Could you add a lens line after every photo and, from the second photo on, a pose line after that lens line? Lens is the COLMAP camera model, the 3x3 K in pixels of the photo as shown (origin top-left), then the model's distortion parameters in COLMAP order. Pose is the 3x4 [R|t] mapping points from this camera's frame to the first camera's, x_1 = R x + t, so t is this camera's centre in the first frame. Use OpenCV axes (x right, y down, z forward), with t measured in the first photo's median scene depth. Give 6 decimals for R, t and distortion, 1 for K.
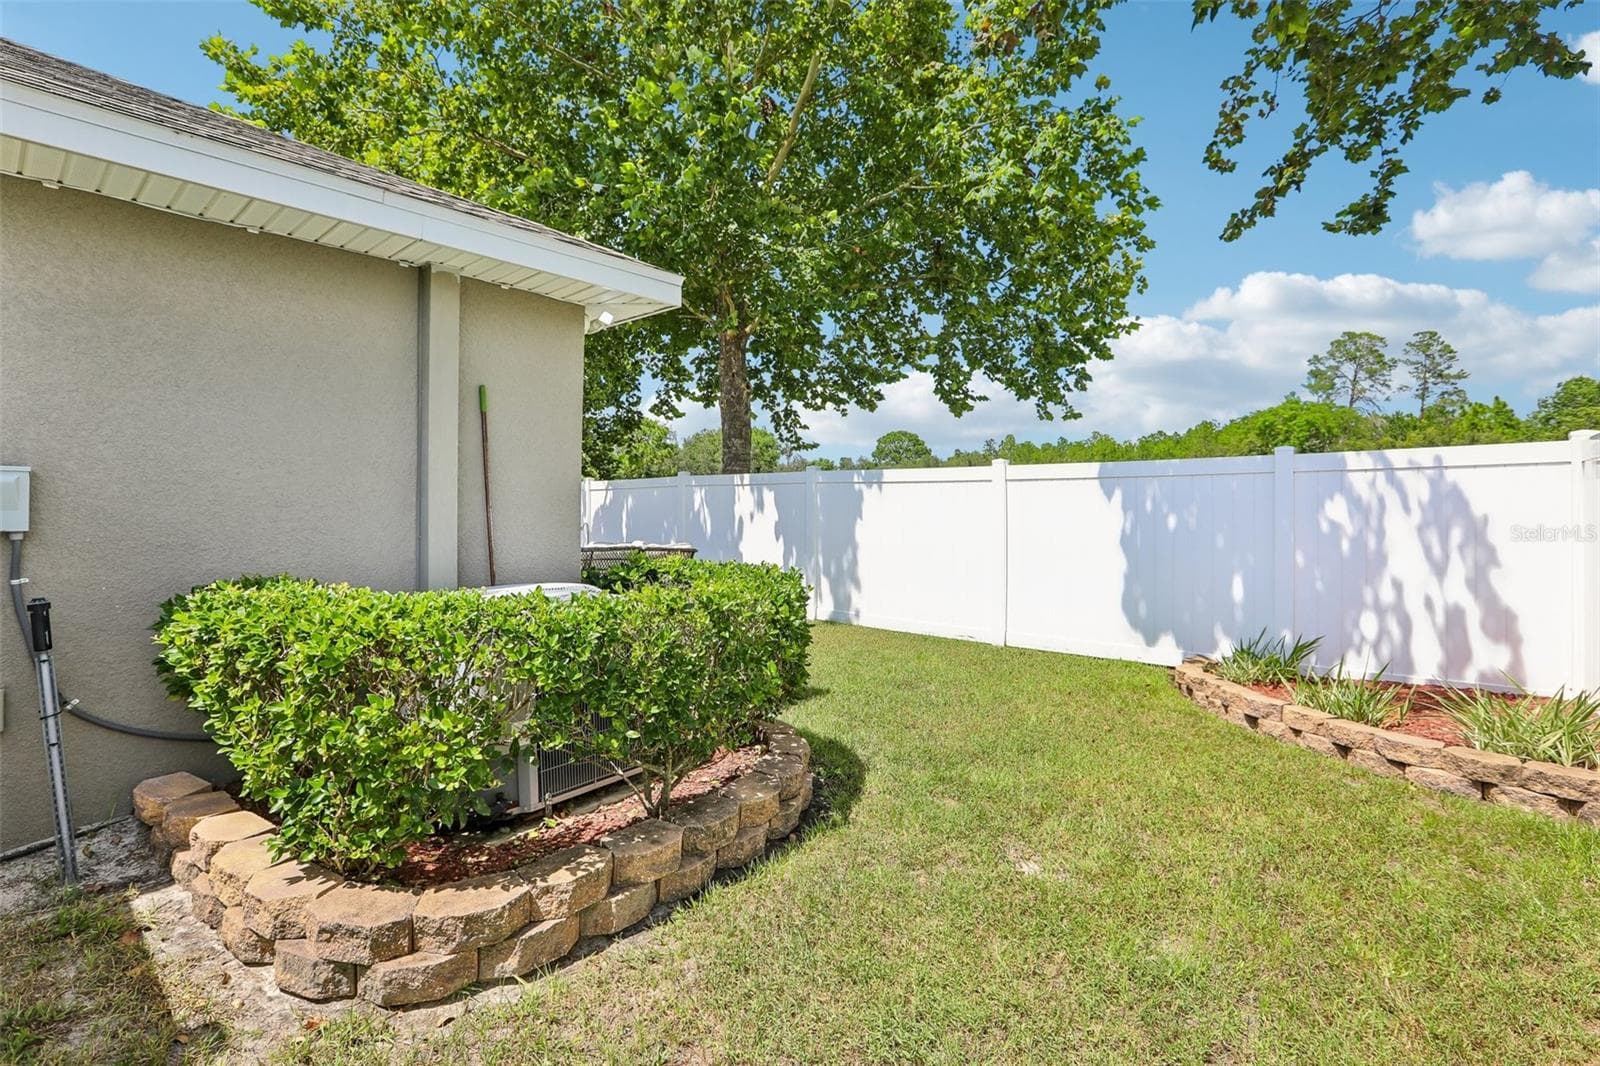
lens RADIAL K [[728.7, 0, 807.9], [0, 728.7, 528.3], [0, 0, 1]] dist [-0.004017, -0.000148]
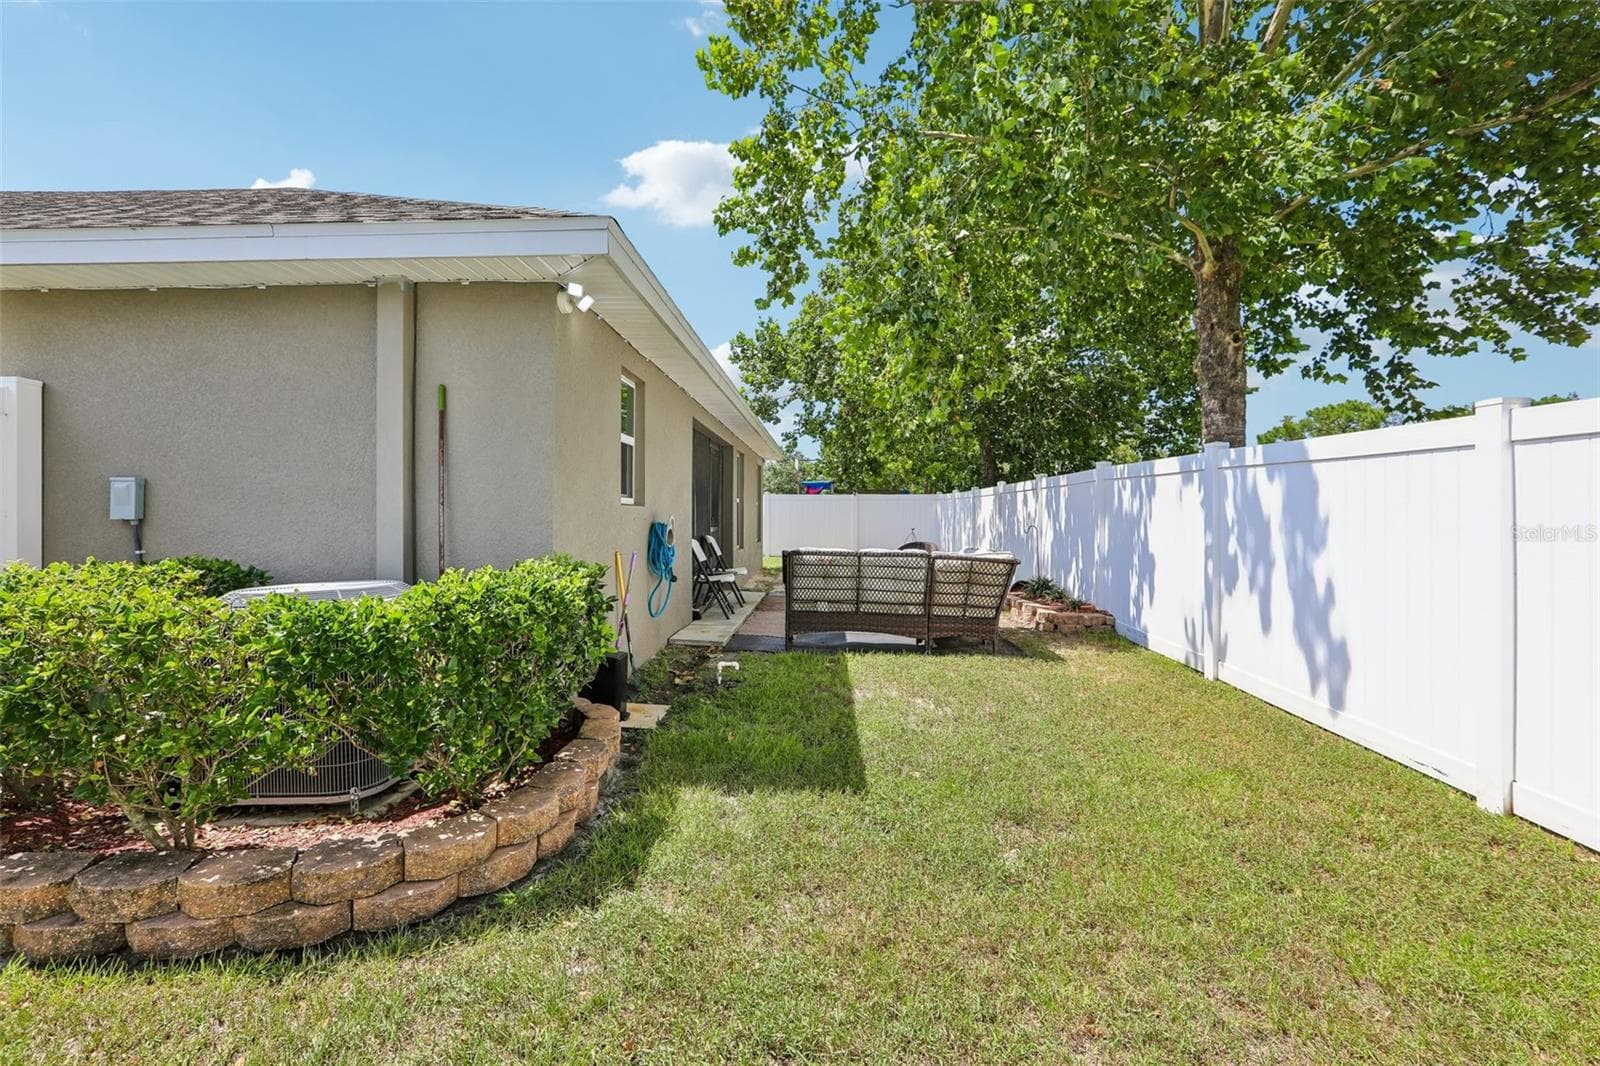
lens RADIAL K [[728.7, 0, 794.1], [0, 728.7, 530.2], [0, 0, 1]] dist [-0.004017, -0.000148]
pose [[0.641471, 0.015999, -0.766980, 0.133495], [-0.019691, 0.999796, 0.004387, -0.001036], [0.766894, 0.012288, 0.641656, 0.146303]]
